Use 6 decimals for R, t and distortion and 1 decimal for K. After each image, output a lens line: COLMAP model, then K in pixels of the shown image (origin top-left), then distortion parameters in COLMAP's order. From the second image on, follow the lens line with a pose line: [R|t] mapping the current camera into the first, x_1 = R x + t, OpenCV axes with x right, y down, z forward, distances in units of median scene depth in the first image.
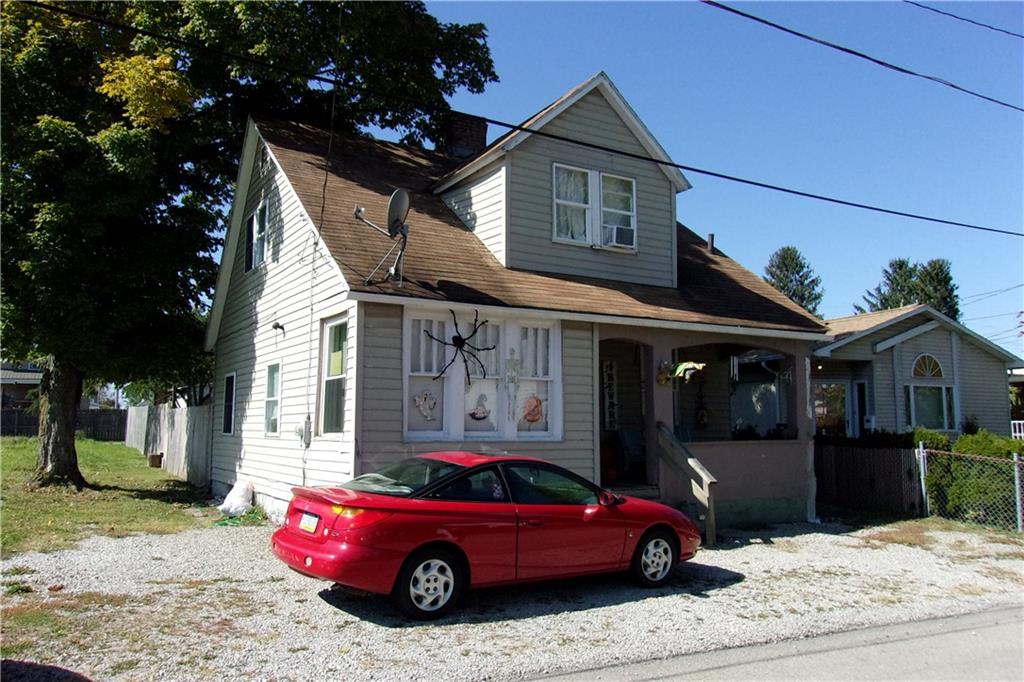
lens RADIAL K [[808.1, 0, 503.9], [0, 808.1, 337.7], [0, 0, 1]] dist [0.005614, 0.007107]
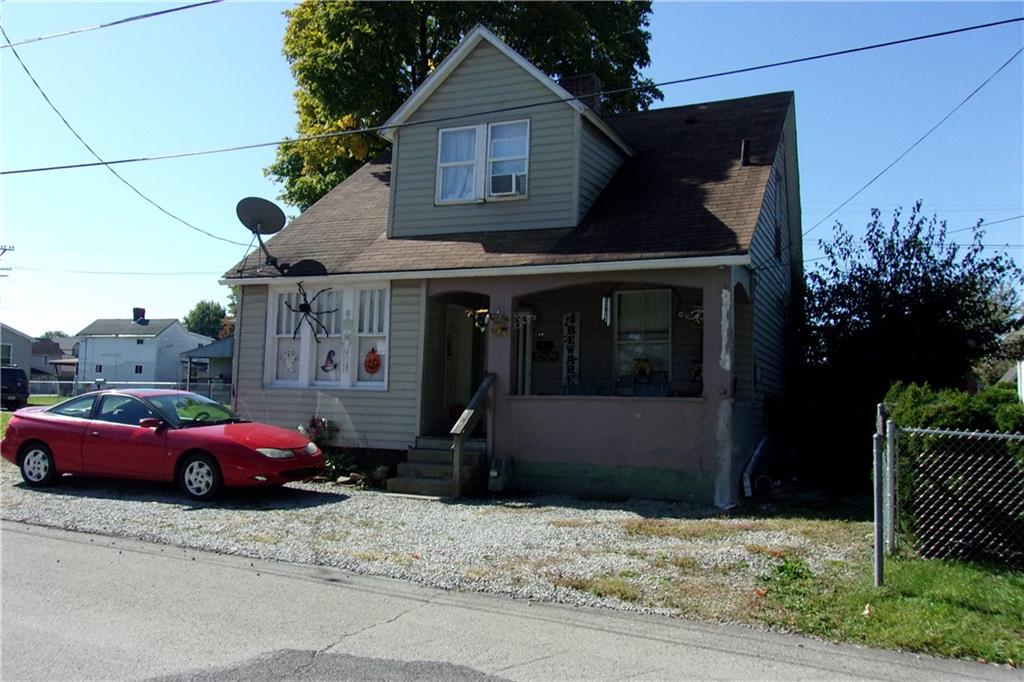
lens RADIAL K [[808.1, 0, 504.5], [0, 808.1, 343.0], [0, 0, 1]] dist [0.005614, 0.007107]
pose [[0.588782, -0.042493, -0.807174, 1.049191], [0.067394, 0.997721, -0.003365, 0.077416], [0.805477, -0.052417, 0.590304, 0.479665]]
